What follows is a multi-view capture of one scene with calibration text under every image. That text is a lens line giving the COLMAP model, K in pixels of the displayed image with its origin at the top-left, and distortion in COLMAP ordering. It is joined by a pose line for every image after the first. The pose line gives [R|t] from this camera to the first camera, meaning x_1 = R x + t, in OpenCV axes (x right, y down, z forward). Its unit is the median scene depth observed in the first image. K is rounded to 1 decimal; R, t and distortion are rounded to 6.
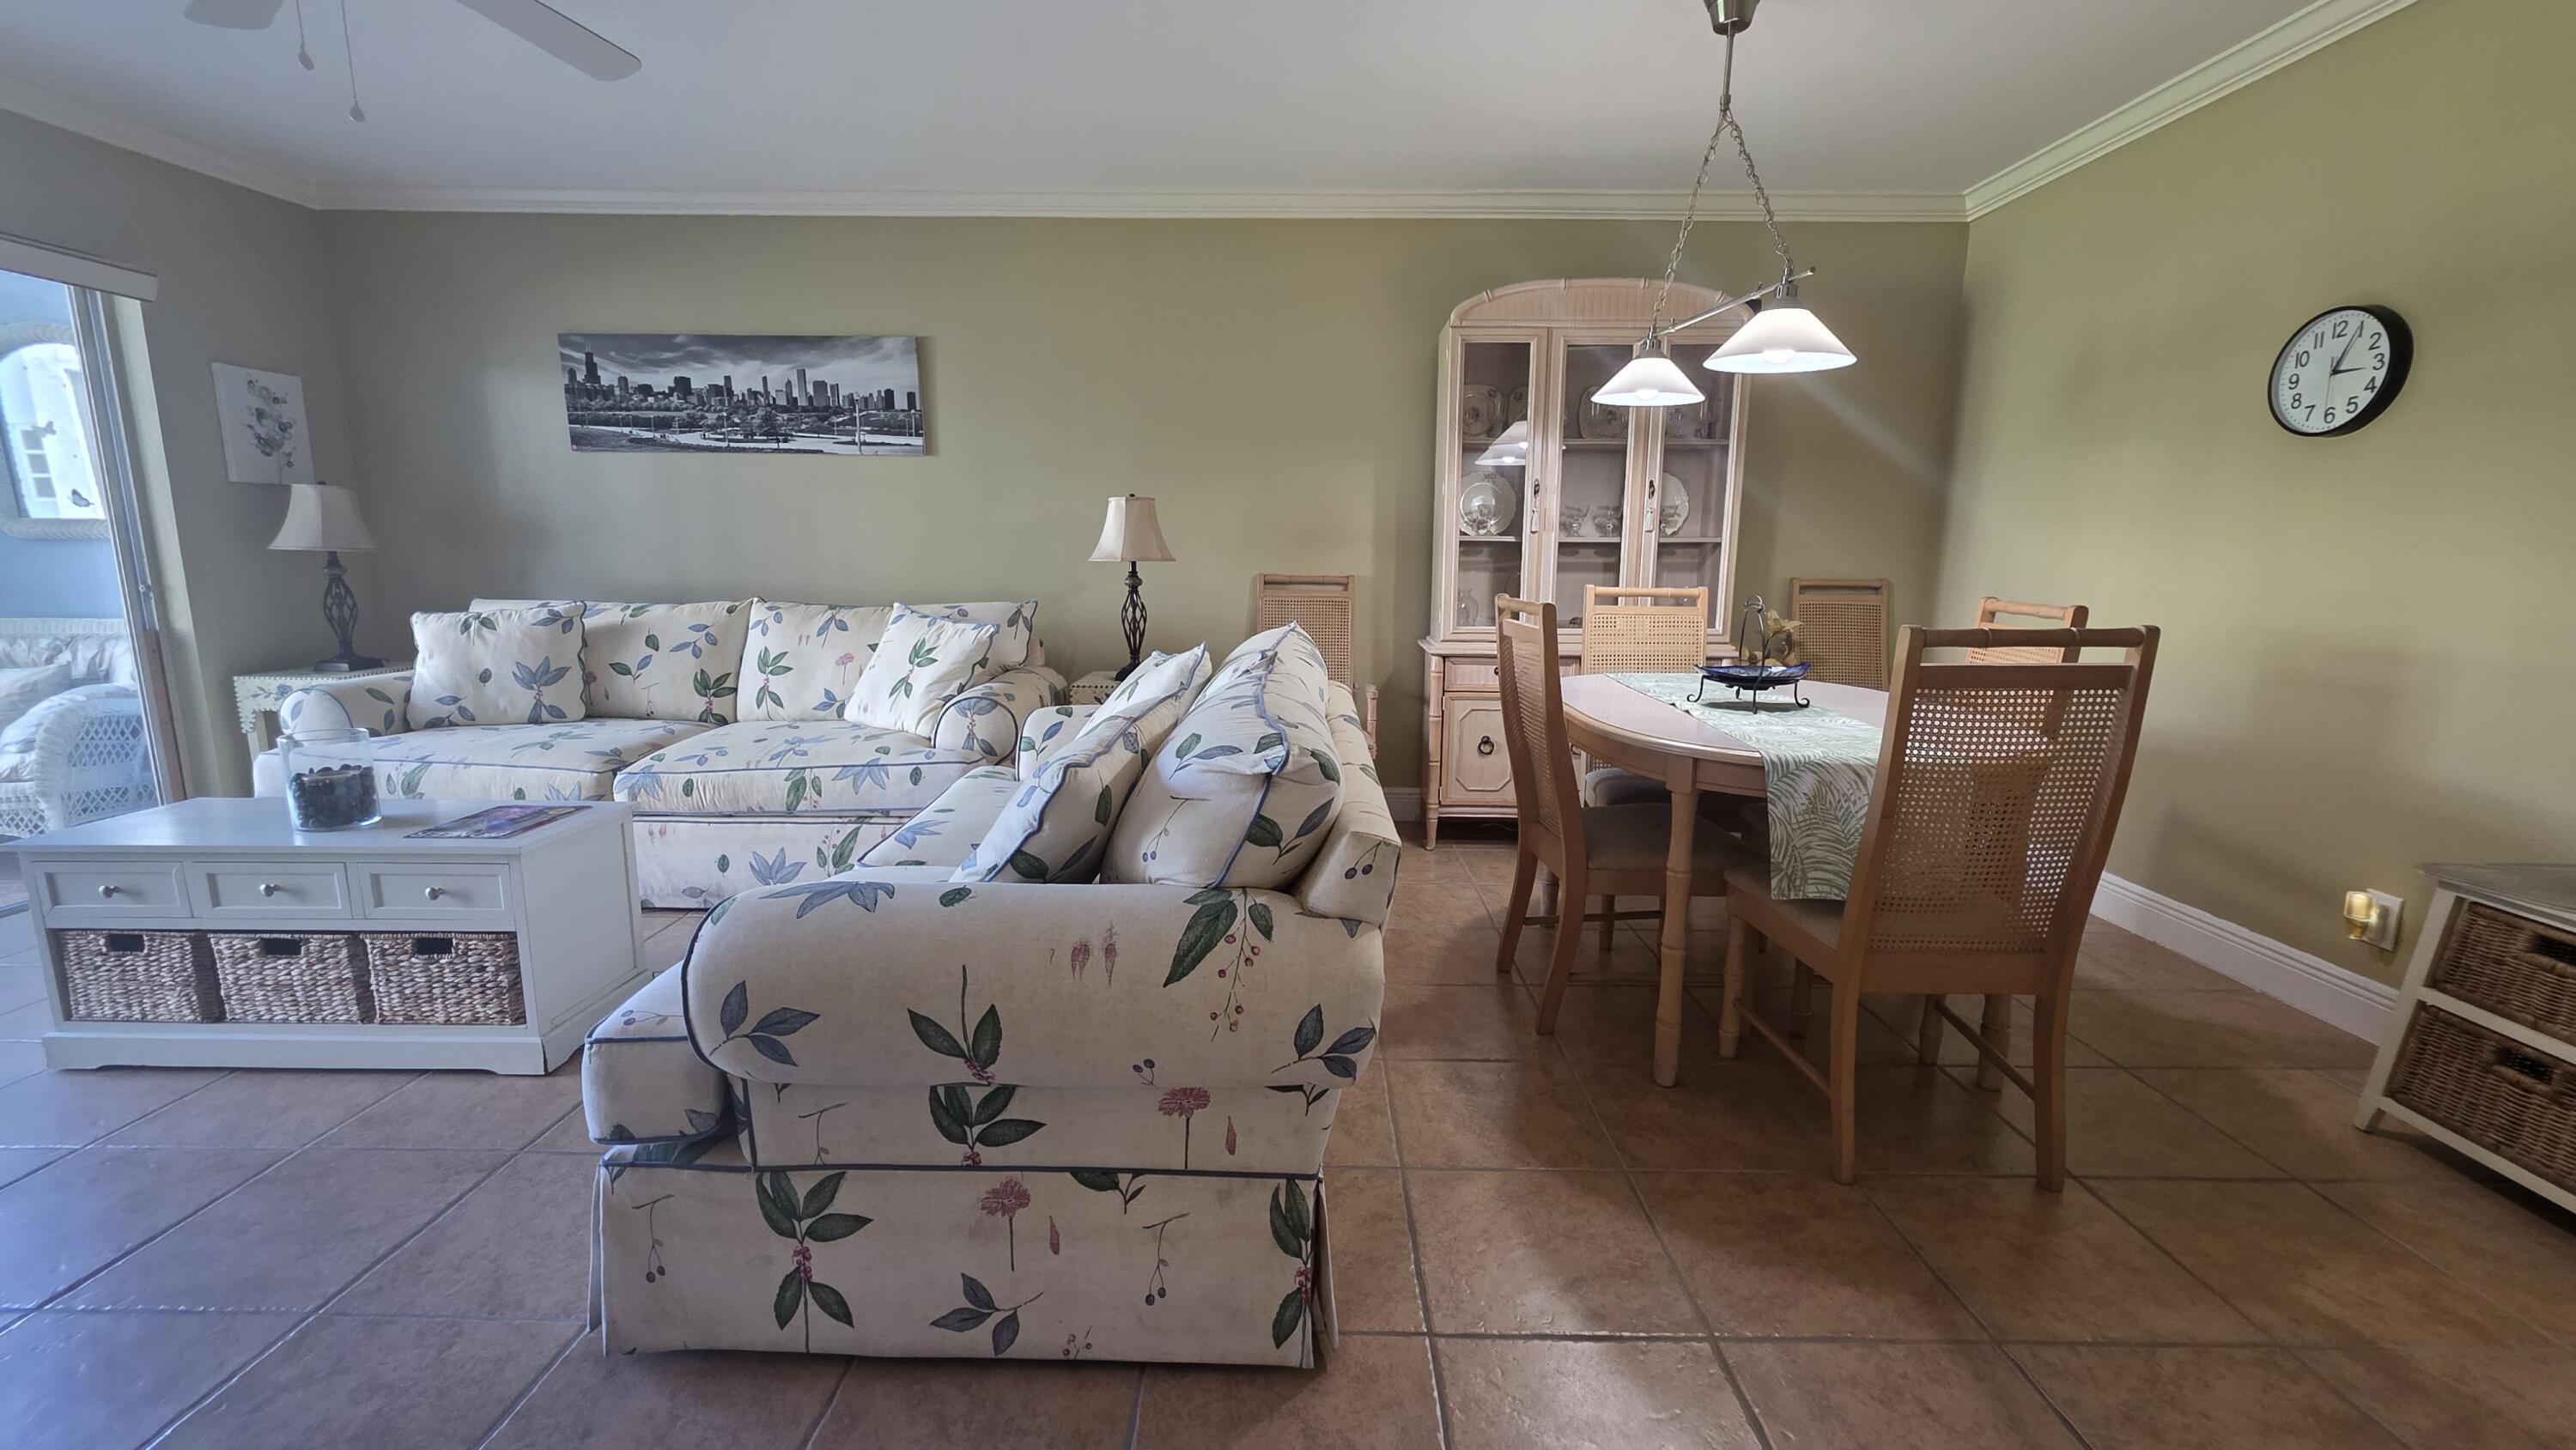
lens RADIAL K [[1034.1, 0, 1288.9], [0, 1034.1, 720.2], [0, 0, 1]] dist [0.000770, -0.000041]
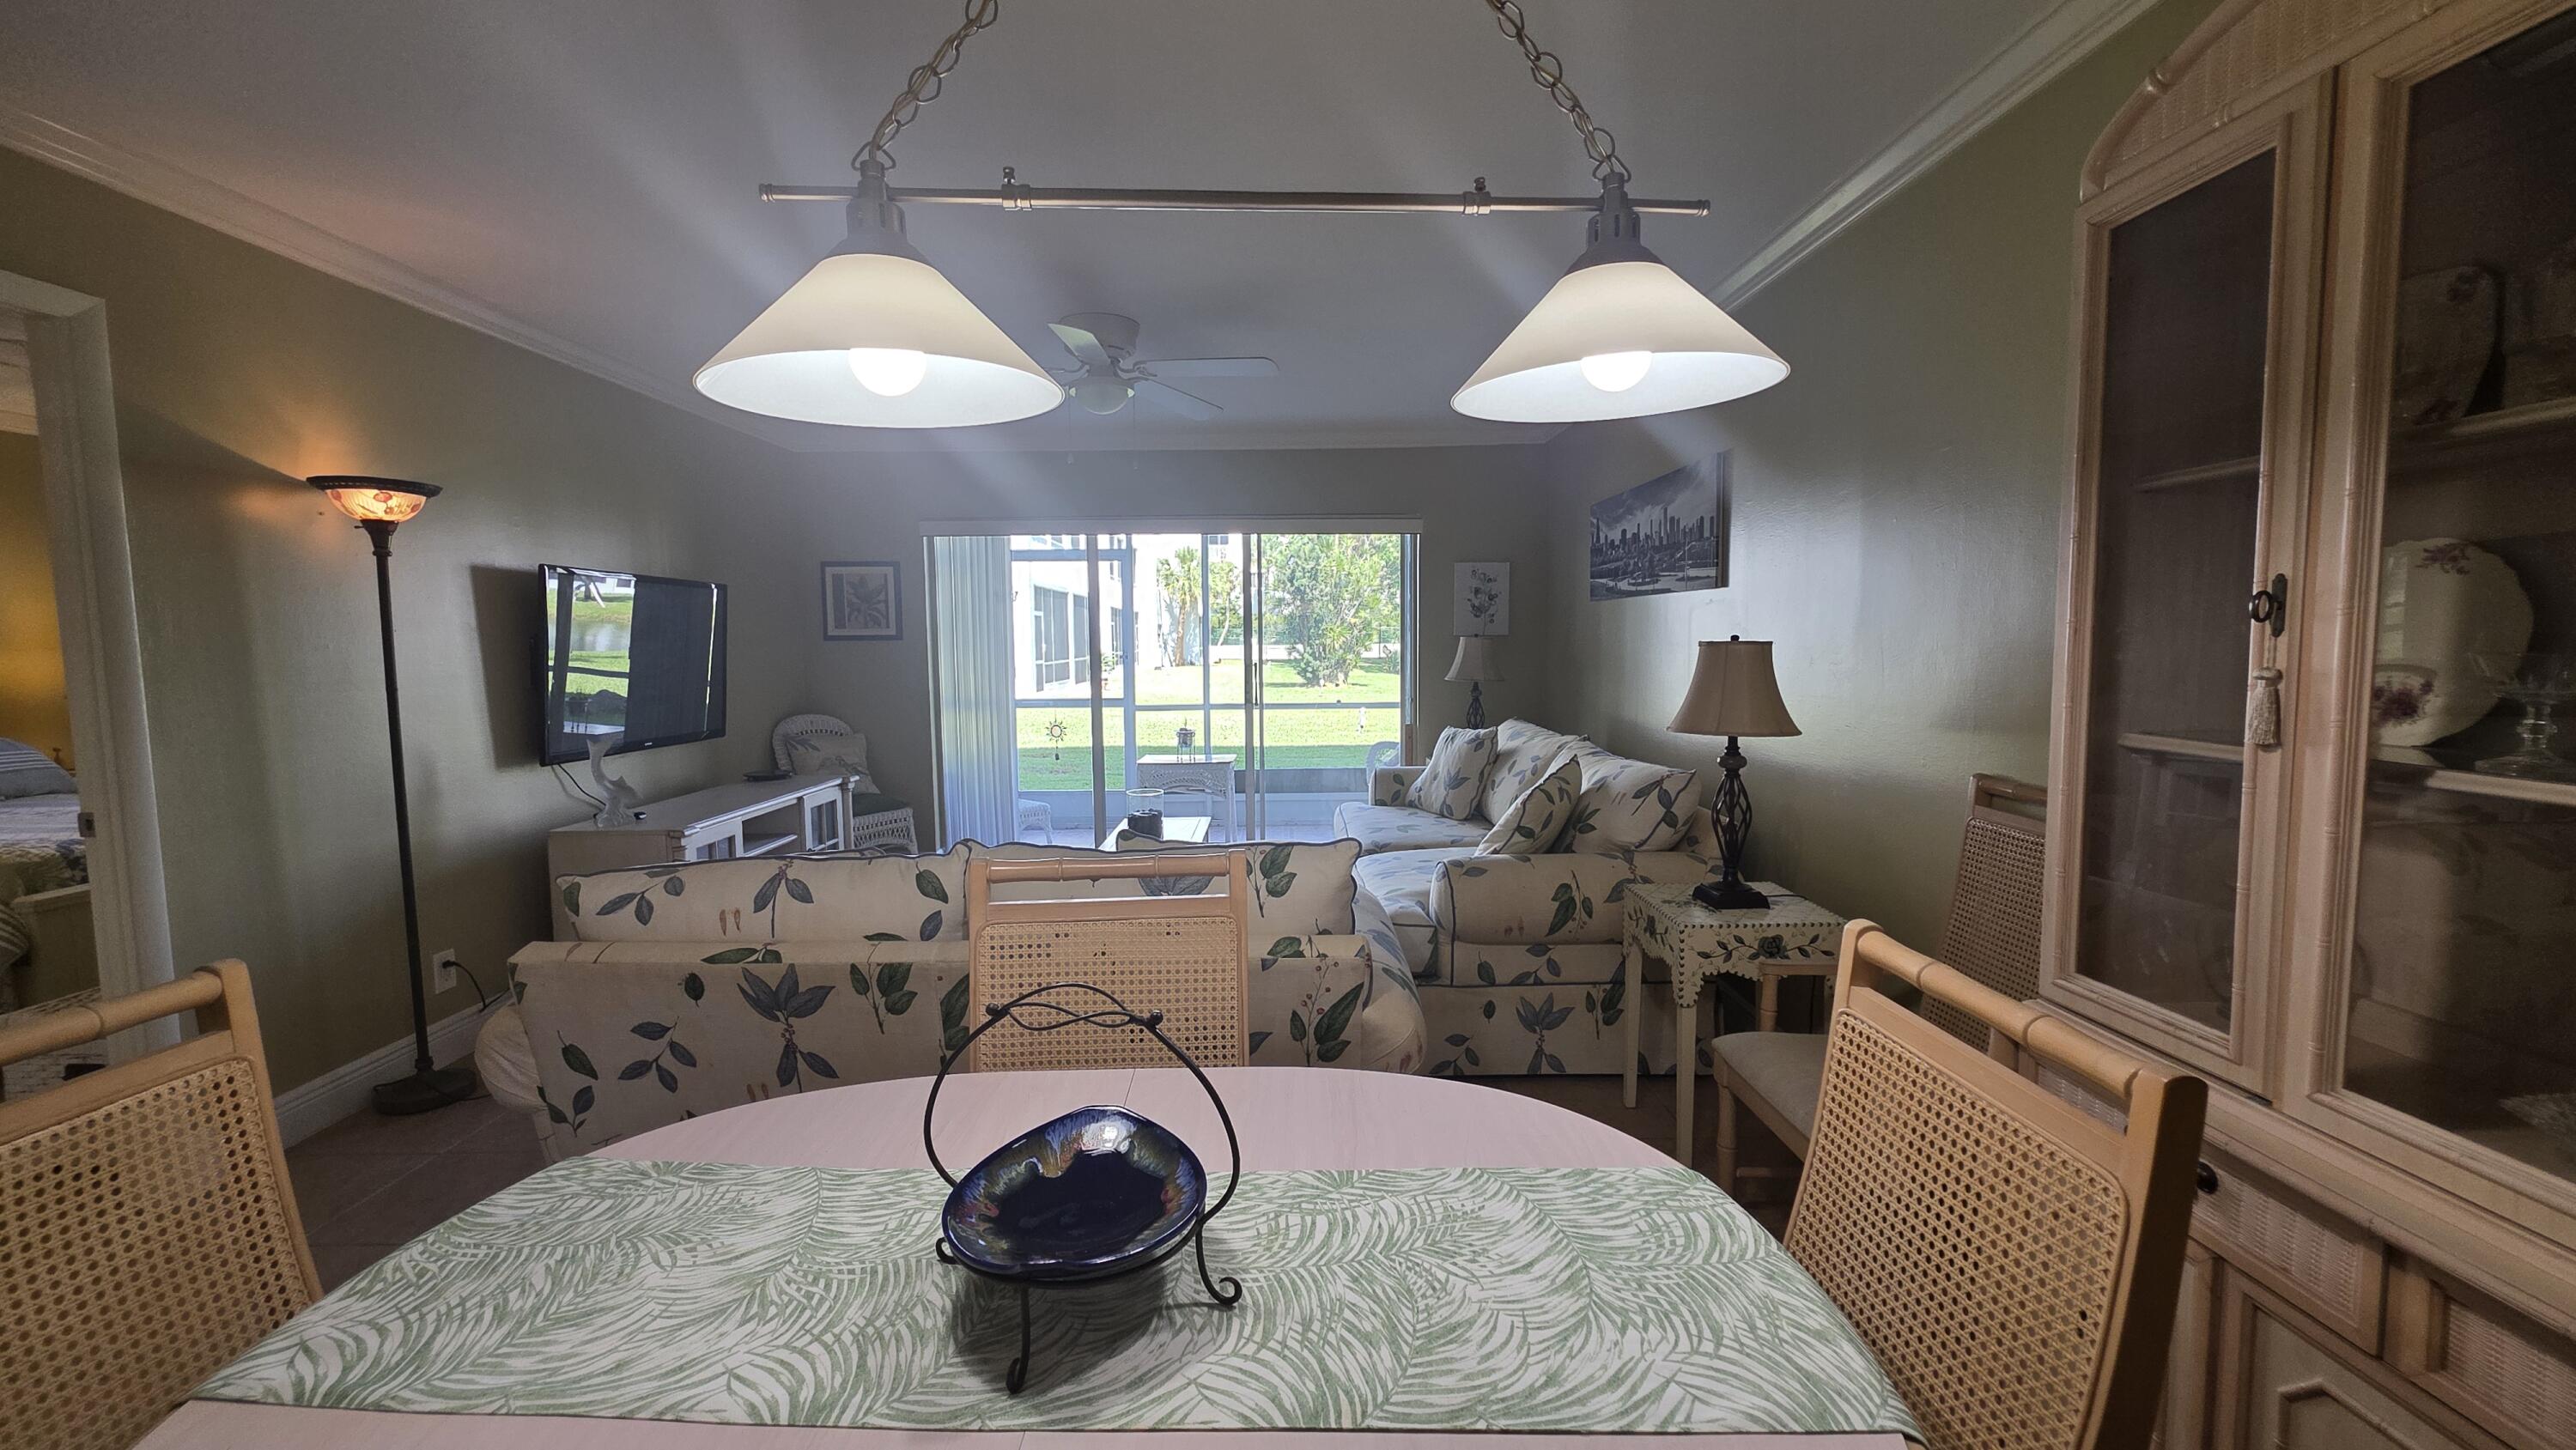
lens RADIAL K [[1034.1, 0, 1276.3], [0, 1034.1, 721.4], [0, 0, 1]] dist [0.000770, -0.000041]
pose [[0.007131, 0.072356, -0.997353, 0.500996], [-0.154925, 0.985416, 0.070382, -0.153383], [0.987901, 0.154013, 0.018236, 0.651806]]
